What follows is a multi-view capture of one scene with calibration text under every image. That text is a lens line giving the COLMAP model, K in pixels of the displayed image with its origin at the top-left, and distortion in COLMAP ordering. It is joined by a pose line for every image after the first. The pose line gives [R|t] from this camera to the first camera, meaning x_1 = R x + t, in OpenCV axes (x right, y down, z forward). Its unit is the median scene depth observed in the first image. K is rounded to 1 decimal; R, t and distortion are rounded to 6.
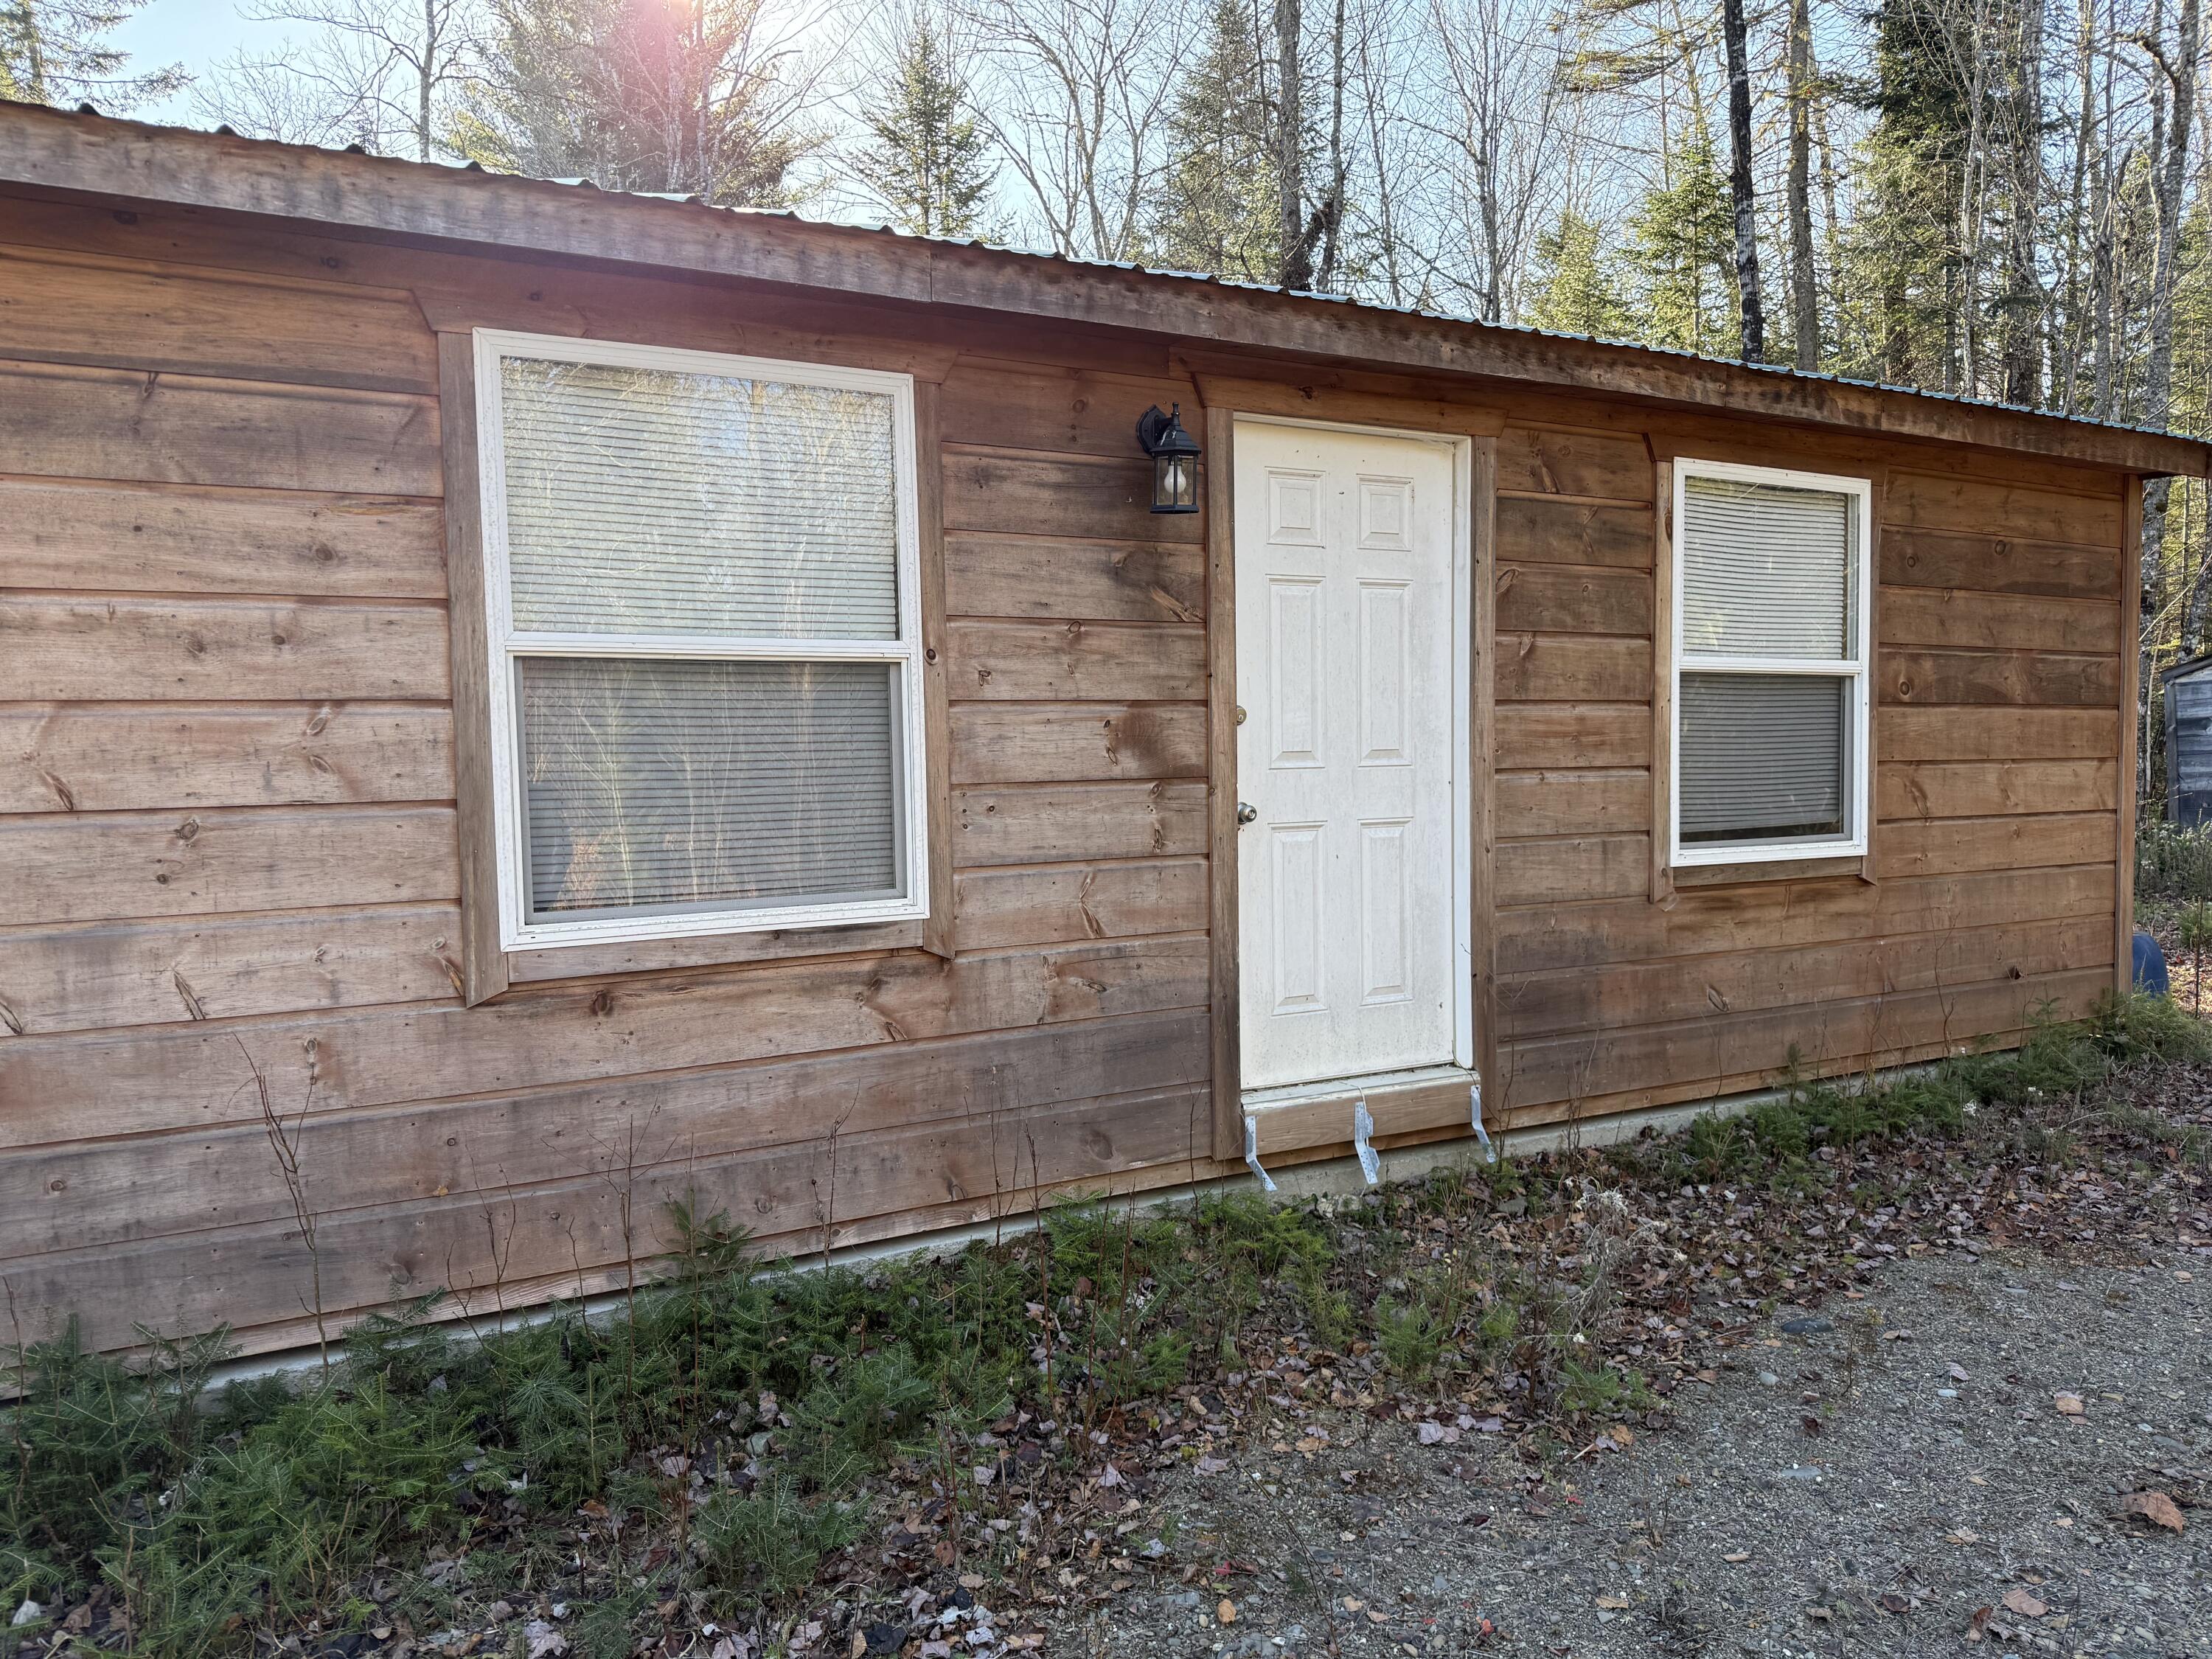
lens RADIAL K [[1561.9, 0, 1107.4], [0, 1561.9, 837.1], [0, 0, 1]] dist [0.011337, -0.006765]
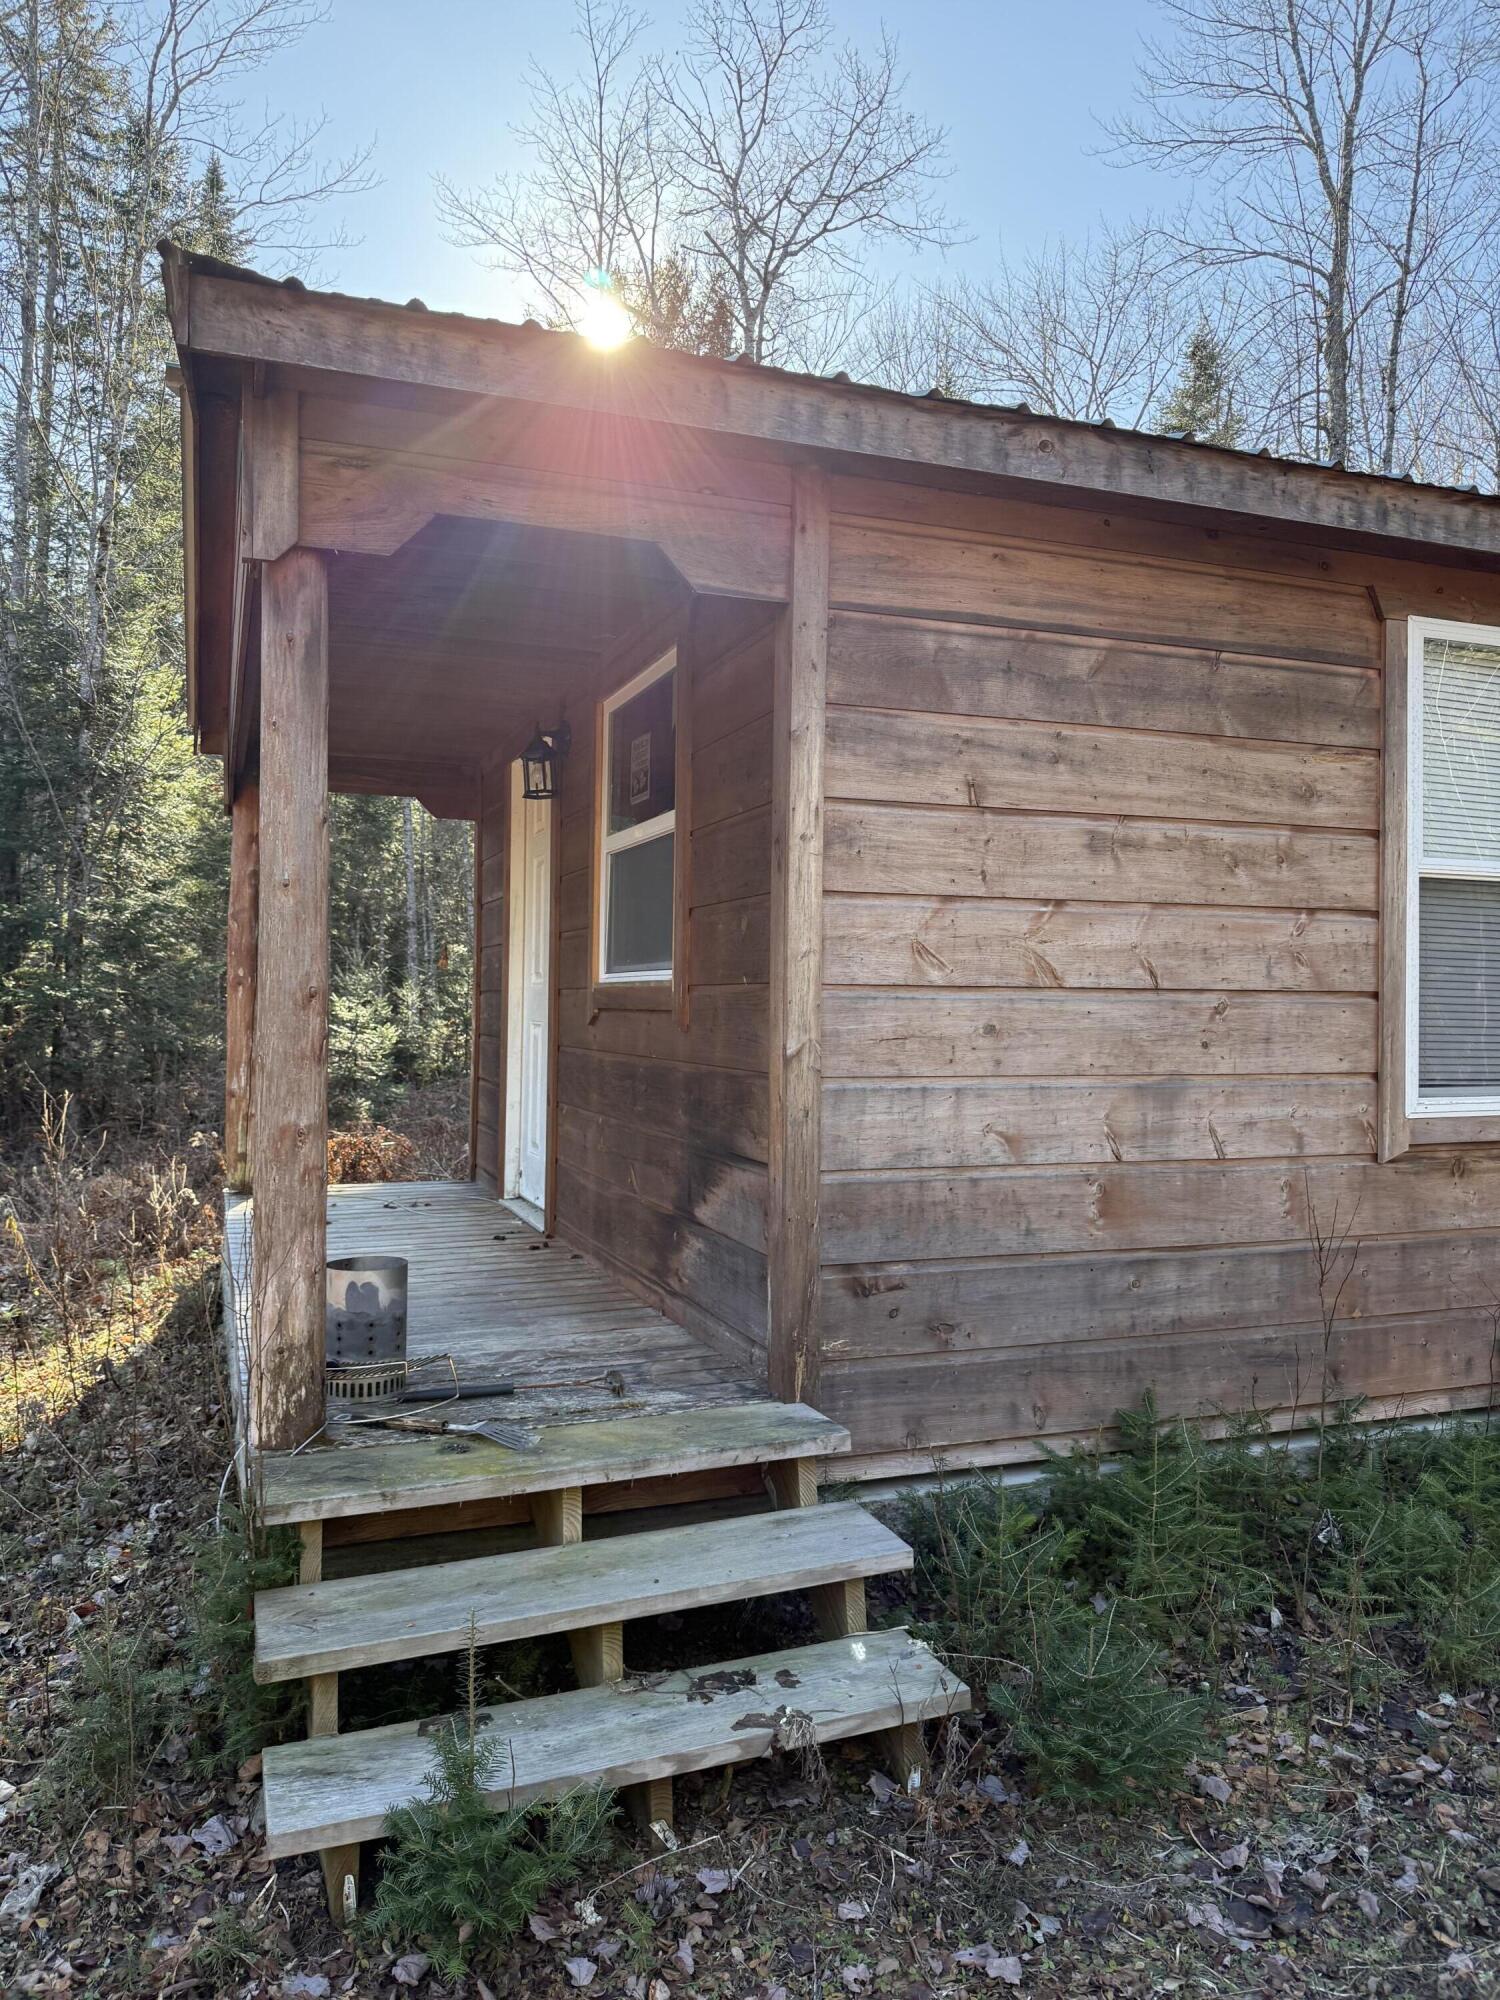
lens RADIAL K [[1412.2, 0, 748.1], [0, 1412.2, 991.2], [0, 0, 1]] dist [0.011337, -0.006765]
pose [[0.988969, 0.028833, -0.145287, -0.781695], [-0.038201, 0.997338, -0.062103, 0.066346], [0.143110, 0.066968, 0.987438, -0.177681]]
